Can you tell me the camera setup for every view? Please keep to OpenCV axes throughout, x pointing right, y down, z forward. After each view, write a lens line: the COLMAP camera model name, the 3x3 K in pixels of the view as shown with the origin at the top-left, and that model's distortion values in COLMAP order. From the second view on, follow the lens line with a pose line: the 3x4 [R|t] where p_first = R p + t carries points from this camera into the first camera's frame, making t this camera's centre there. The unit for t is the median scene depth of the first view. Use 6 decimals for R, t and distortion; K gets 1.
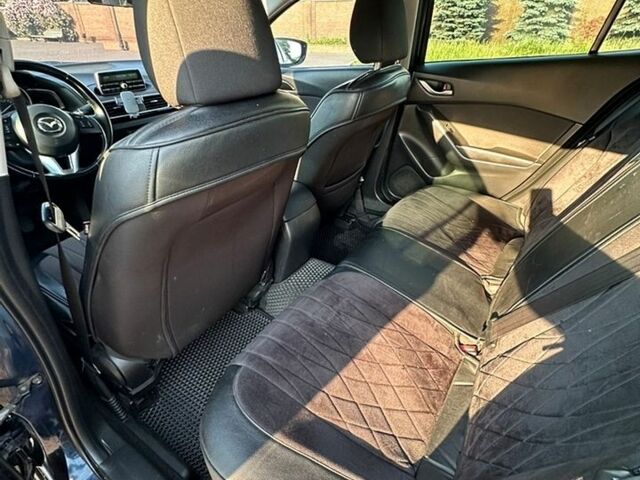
lens RADIAL K [[336.5, 0, 322.8], [0, 336.5, 241.0], [0, 0, 1]] dist [-0.001358, -0.000093]
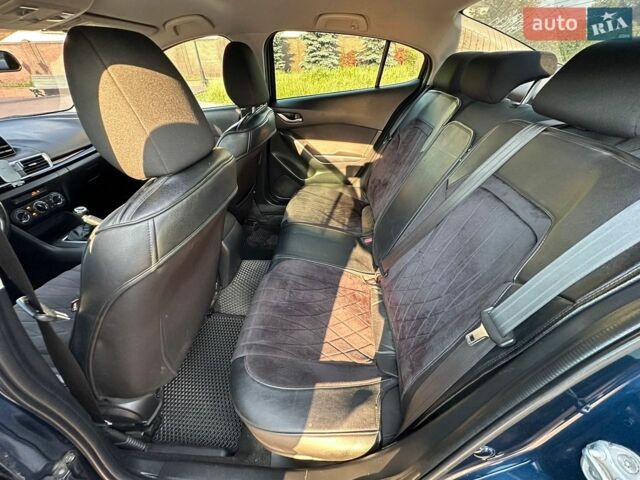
lens RADIAL K [[252.5, 0, 318.2], [0, 252.5, 240.5], [0, 0, 1]] dist [-0.000702, 0.000597]
pose [[0.876237, -0.302435, 0.375157, -0.129185], [0.281898, 0.953124, 0.109949, -0.052487], [-0.390823, 0.009415, 0.920418, -0.020279]]
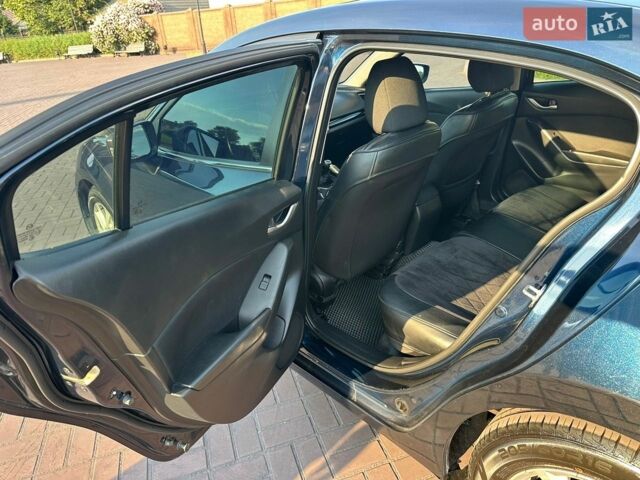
lens RADIAL K [[438.9, 0, 316.6], [0, 438.9, 240.6], [0, 0, 1]] dist [0.005119, -0.006633]
pose [[0.968113, 0.025411, -0.249220, -0.049591], [-0.049199, 0.994754, -0.089690, 0.241153], [0.245633, 0.099092, 0.964285, -0.752741]]
